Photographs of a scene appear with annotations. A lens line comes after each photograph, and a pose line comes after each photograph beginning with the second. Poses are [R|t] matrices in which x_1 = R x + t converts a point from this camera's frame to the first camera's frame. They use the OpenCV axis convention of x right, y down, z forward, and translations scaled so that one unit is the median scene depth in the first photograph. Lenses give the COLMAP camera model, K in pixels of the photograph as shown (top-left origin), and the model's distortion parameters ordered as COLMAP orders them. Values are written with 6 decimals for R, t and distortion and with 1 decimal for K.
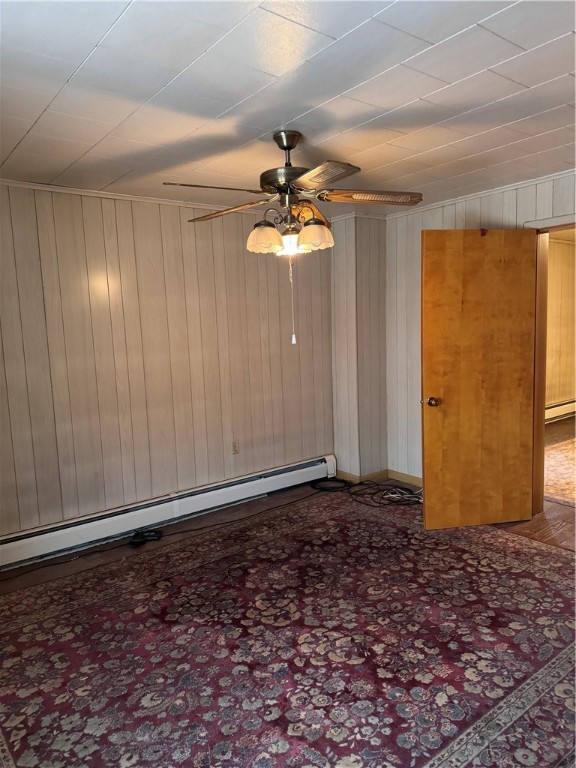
lens RADIAL K [[542.4, 0, 285.5], [0, 542.4, 387.0], [0, 0, 1]] dist [0.059881, -0.044952]
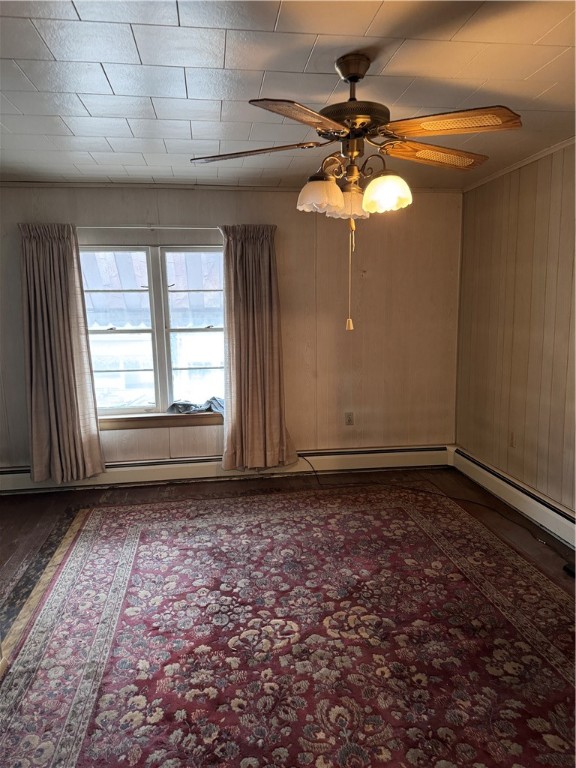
lens RADIAL K [[542.4, 0, 286.1], [0, 542.4, 384.8], [0, 0, 1]] dist [0.059881, -0.044952]
pose [[-0.497704, 0.174890, -0.849532, 0.863317], [-0.067715, 0.968636, 0.239081, -0.211723], [0.864699, 0.176517, -0.470252, 1.485147]]
